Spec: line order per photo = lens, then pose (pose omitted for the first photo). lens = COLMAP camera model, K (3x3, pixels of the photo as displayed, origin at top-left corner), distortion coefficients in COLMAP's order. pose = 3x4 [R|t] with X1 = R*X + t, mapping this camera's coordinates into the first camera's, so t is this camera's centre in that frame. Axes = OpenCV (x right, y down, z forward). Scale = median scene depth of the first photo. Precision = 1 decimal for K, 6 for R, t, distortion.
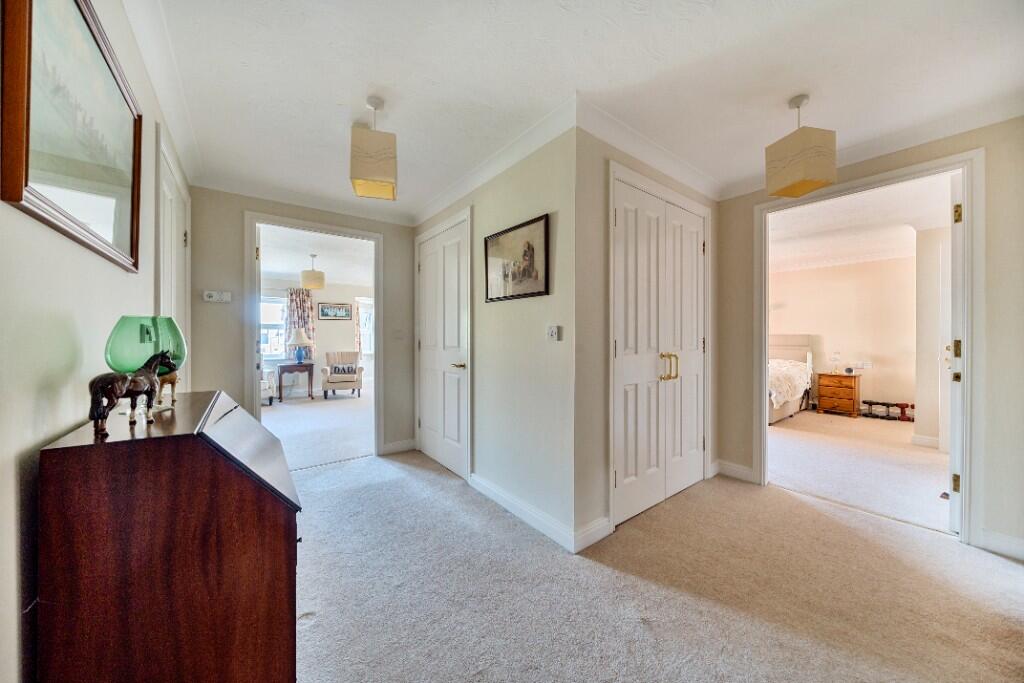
lens RADIAL K [[348.7, 0, 503.8], [0, 348.7, 339.0], [0, 0, 1]] dist [-0.002945, 0.000503]
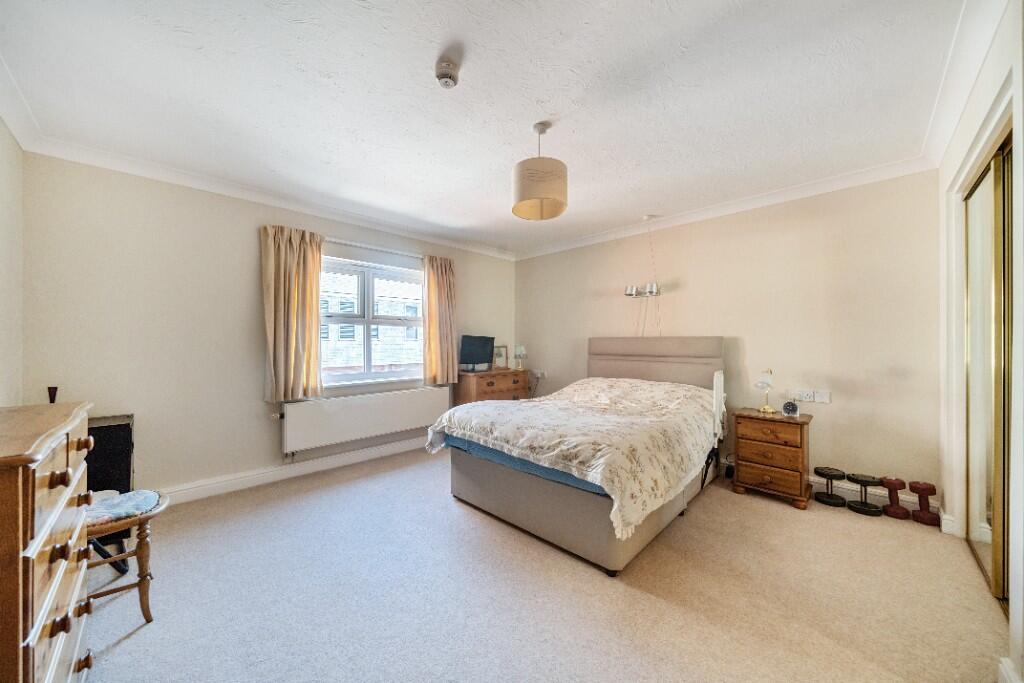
lens RADIAL K [[348.7, 0, 512.8], [0, 348.7, 341.9], [0, 0, 1]] dist [-0.002945, 0.000503]
pose [[0.987536, -0.007524, 0.157216, 0.539671], [0.008426, 0.999952, -0.005072, -0.002236], [-0.157170, 0.006333, 0.987551, 0.585885]]
